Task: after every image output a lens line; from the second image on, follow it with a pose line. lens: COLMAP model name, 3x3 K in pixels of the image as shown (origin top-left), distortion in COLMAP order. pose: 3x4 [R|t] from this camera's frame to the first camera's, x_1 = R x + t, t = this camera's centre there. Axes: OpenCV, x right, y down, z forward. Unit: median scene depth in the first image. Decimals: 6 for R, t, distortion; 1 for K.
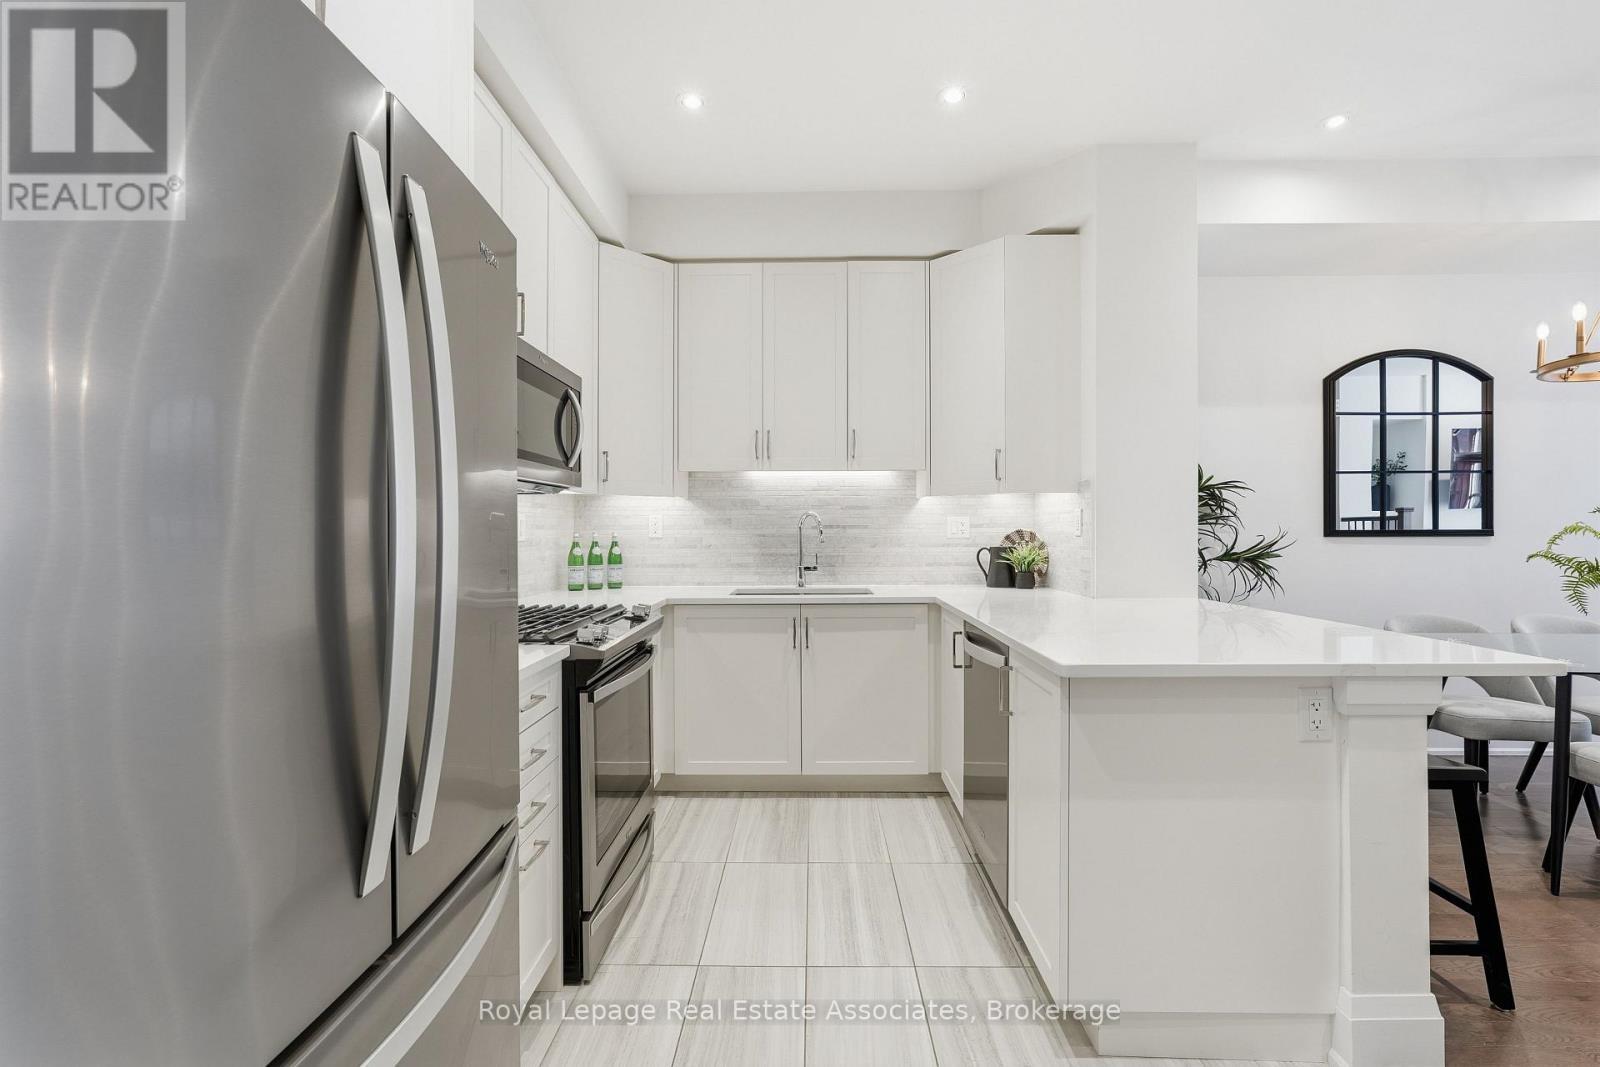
lens RADIAL K [[719.4, 0, 791.4], [0, 719.4, 529.0], [0, 0, 1]] dist [0.002631, 0.002778]
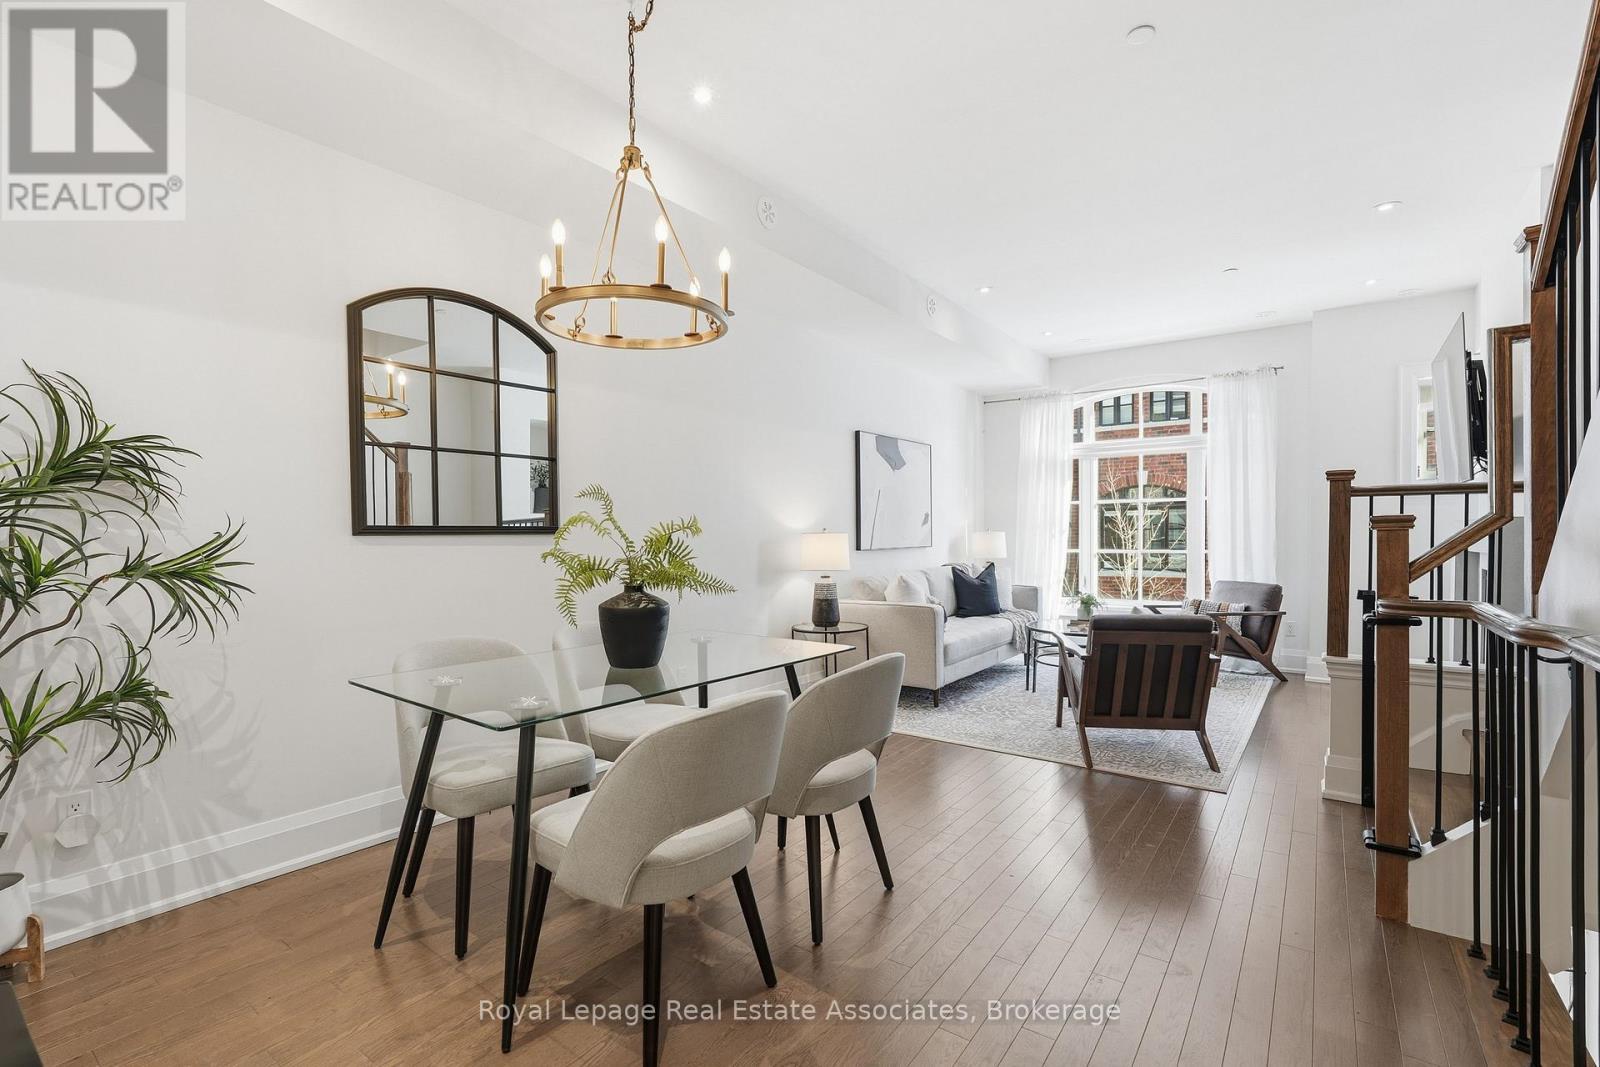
lens RADIAL K [[719.4, 0, 802.0], [0, 719.4, 549.4], [0, 0, 1]] dist [0.002631, 0.002778]
pose [[0.596327, -0.021404, 0.802456, 0.448416], [0.009137, 0.999761, 0.019876, 0.014740], [-0.802690, -0.004521, 0.596380, 0.245622]]
